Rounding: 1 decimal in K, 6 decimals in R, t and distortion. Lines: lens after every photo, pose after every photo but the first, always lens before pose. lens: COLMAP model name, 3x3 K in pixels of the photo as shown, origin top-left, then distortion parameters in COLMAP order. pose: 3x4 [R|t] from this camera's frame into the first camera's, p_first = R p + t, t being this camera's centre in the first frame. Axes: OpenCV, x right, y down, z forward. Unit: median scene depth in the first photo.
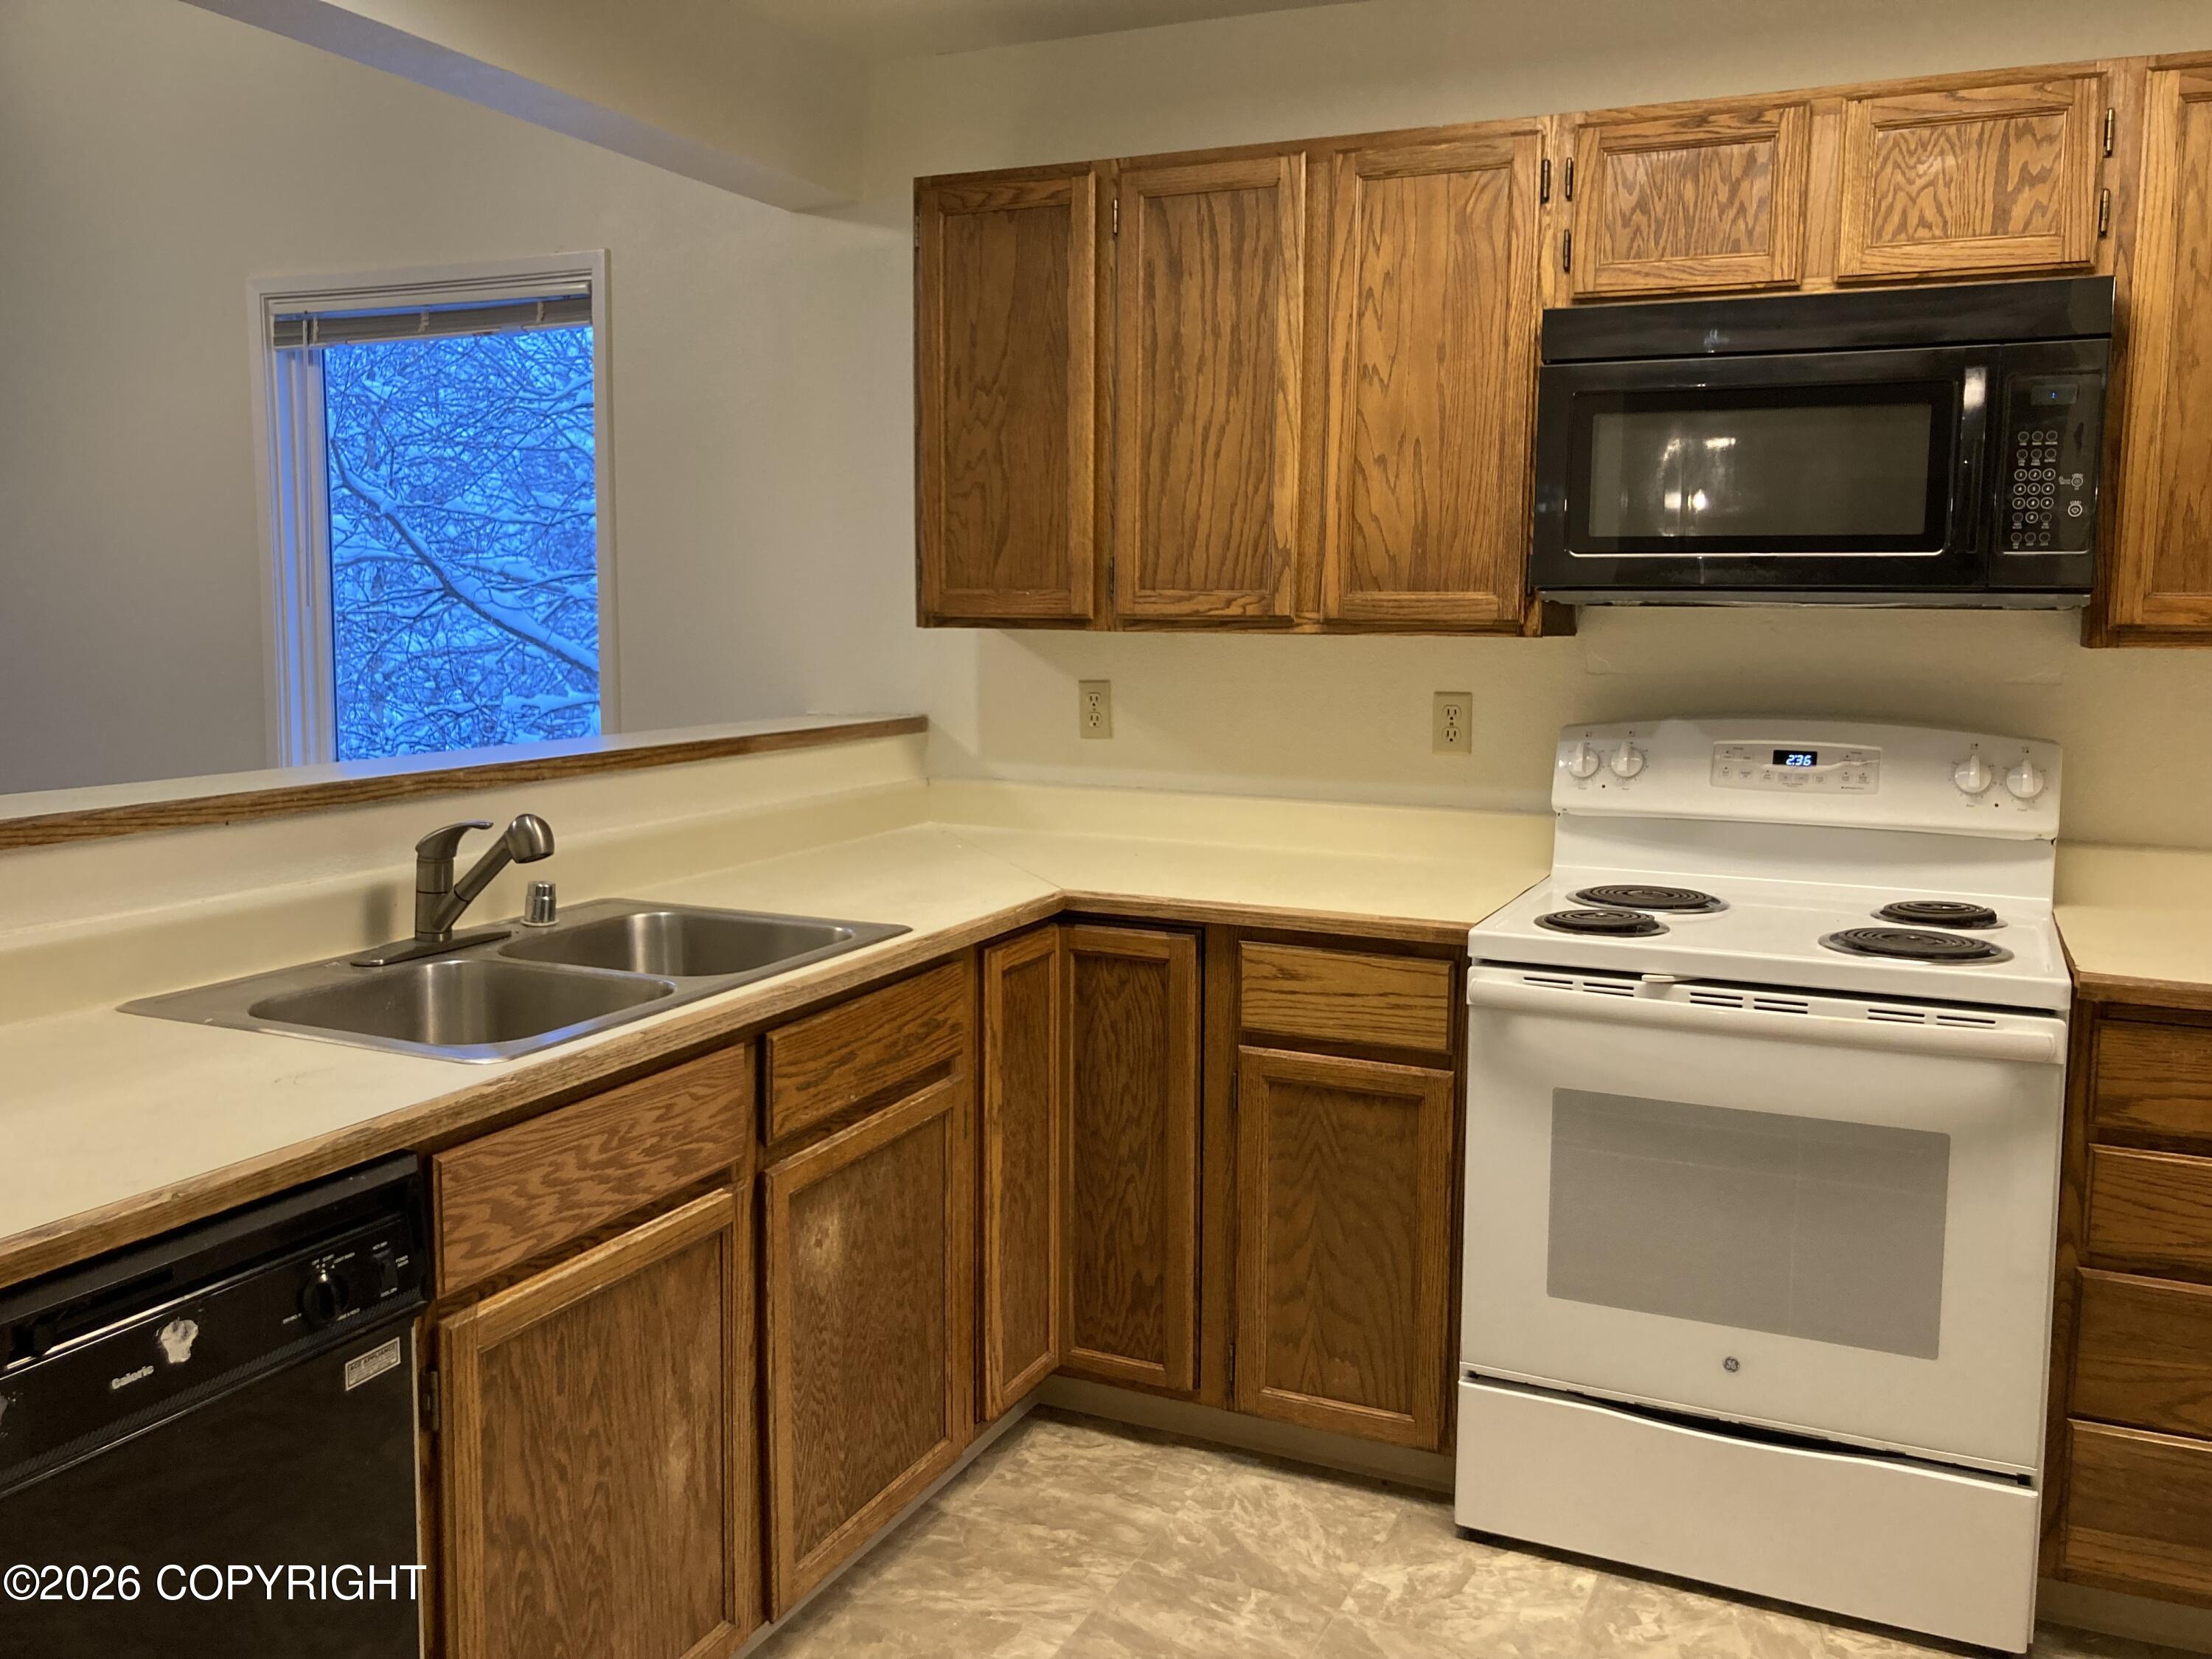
lens RADIAL K [[1792.4, 0, 1101.5], [0, 1792.4, 815.5], [0, 0, 1]] dist [0.037015, 0.004444]
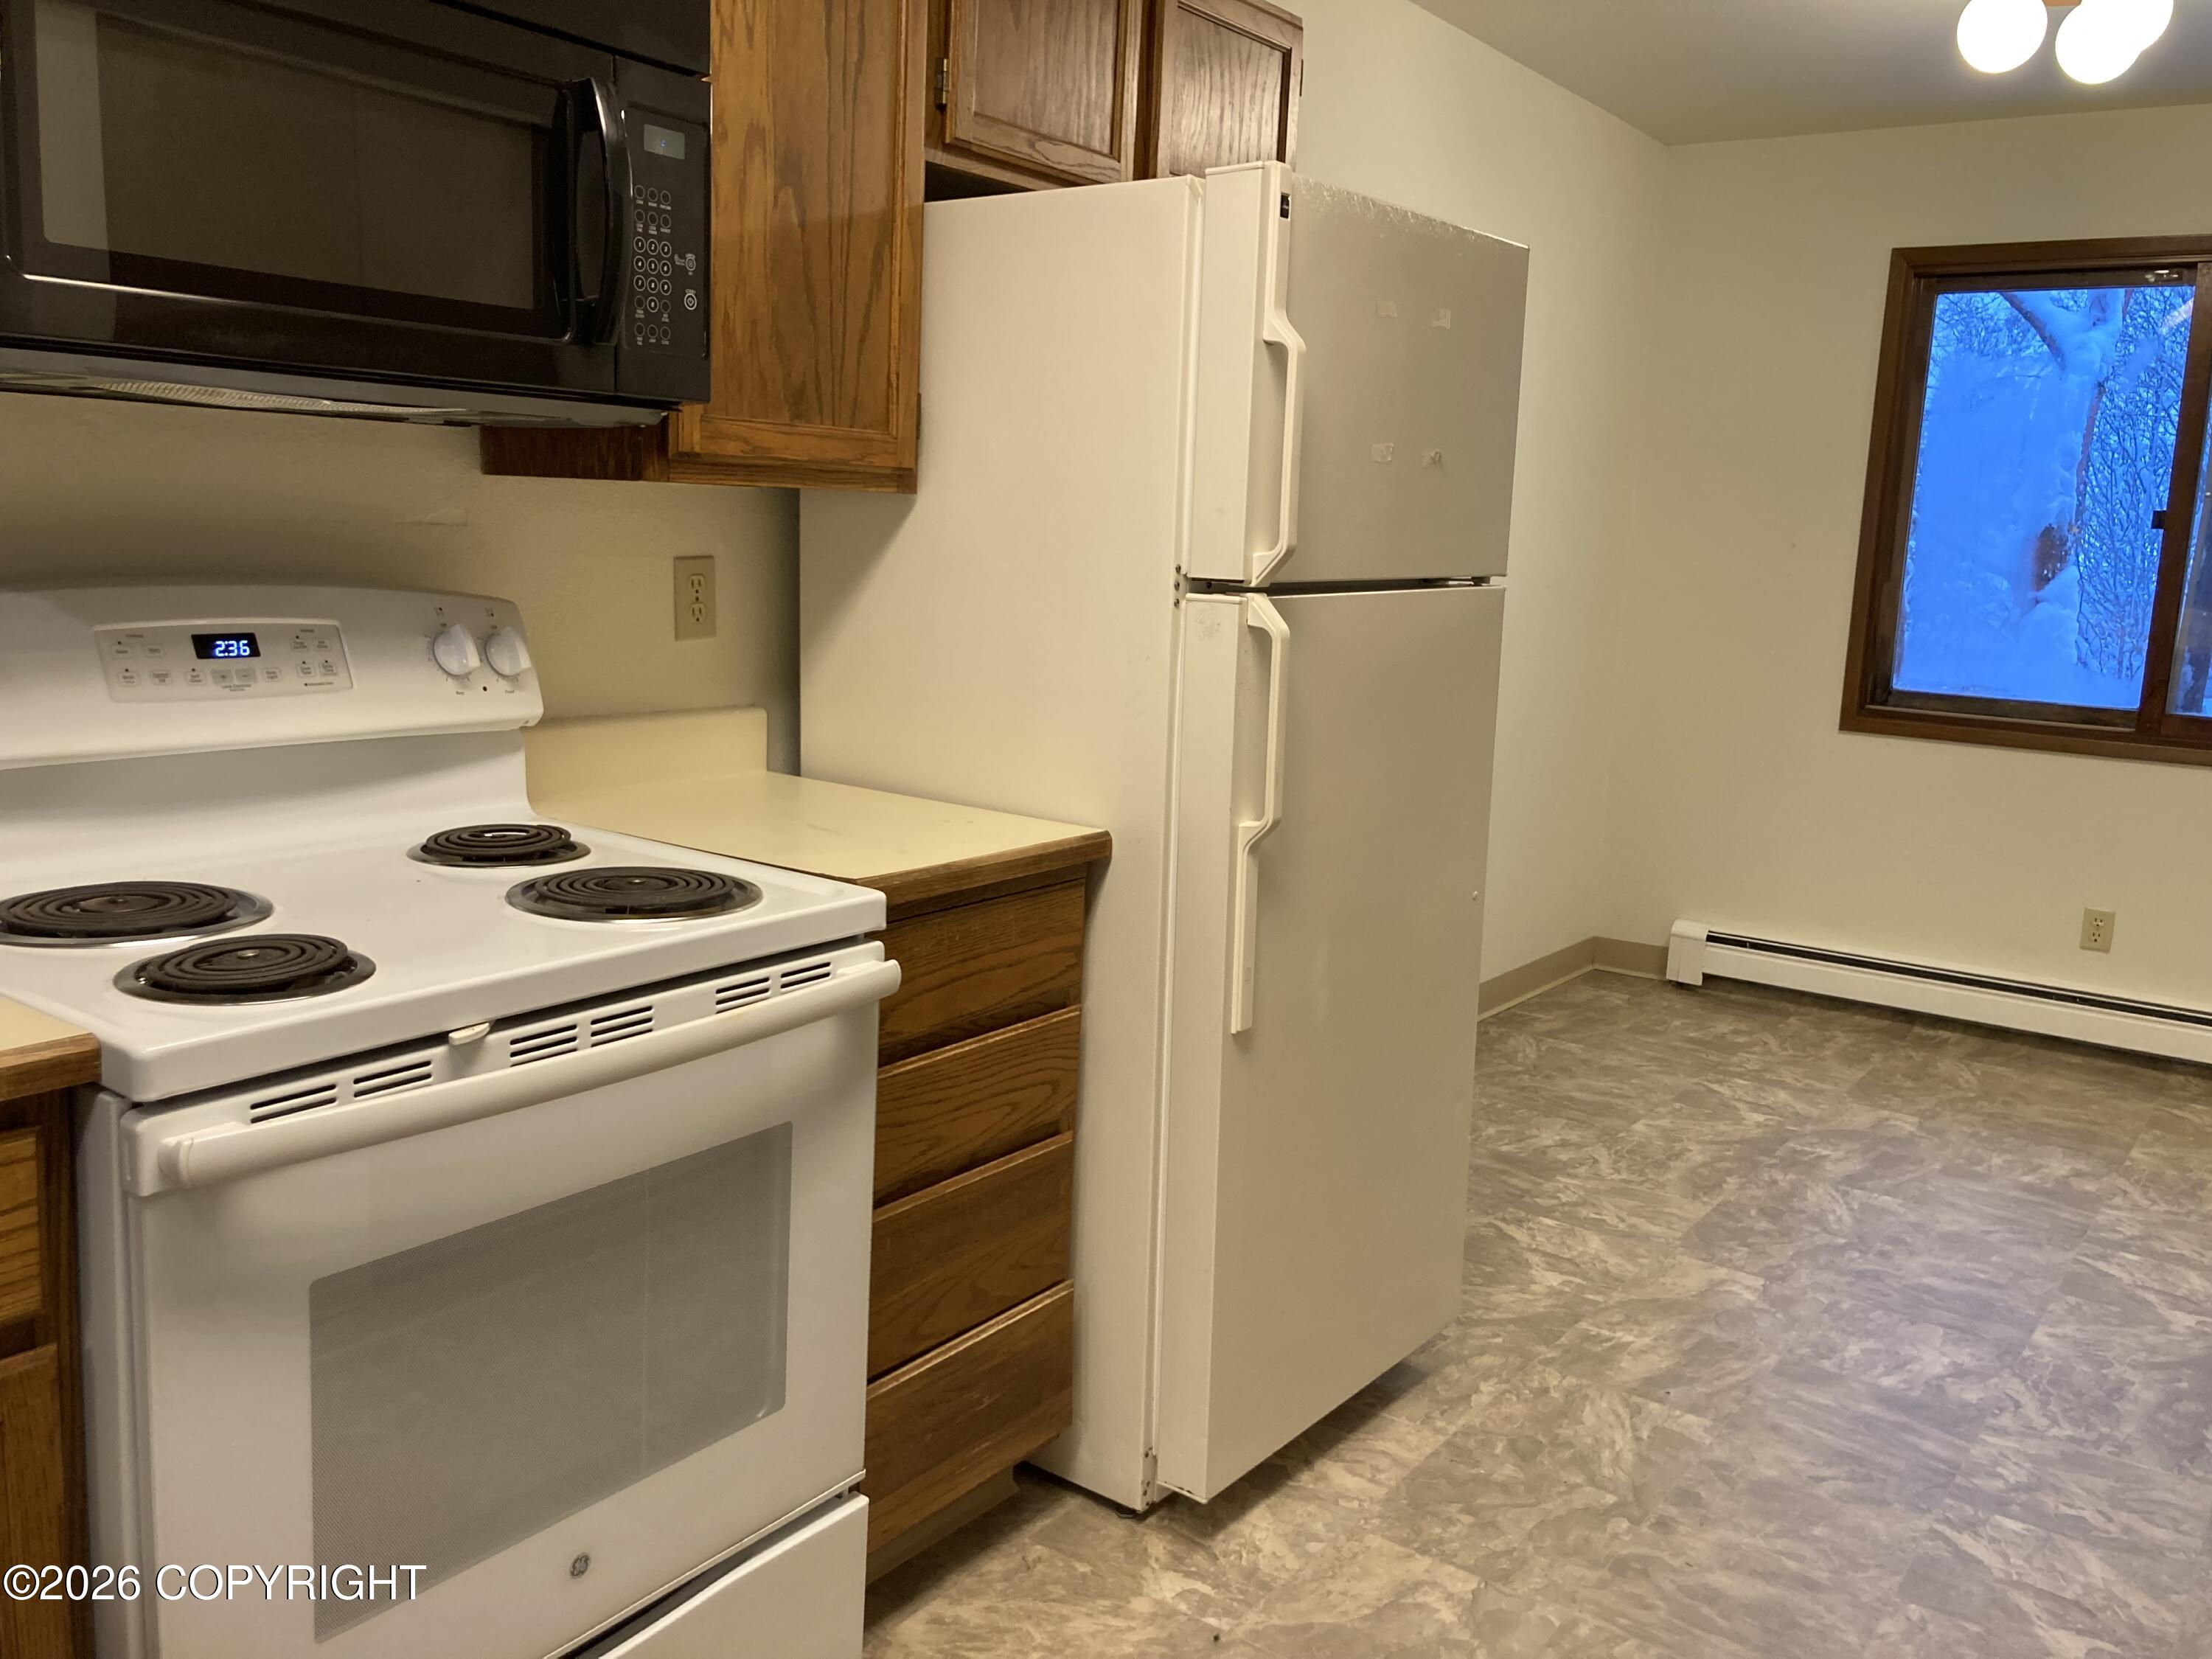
lens RADIAL K [[1792.4, 0, 1101.5], [0, 1792.4, 815.5], [0, 0, 1]] dist [0.037015, 0.004444]
pose [[0.232226, -0.166009, 0.958390, -0.197021], [0.078159, 0.985326, 0.151736, -0.053439], [-0.969517, 0.039670, 0.241793, 0.638207]]
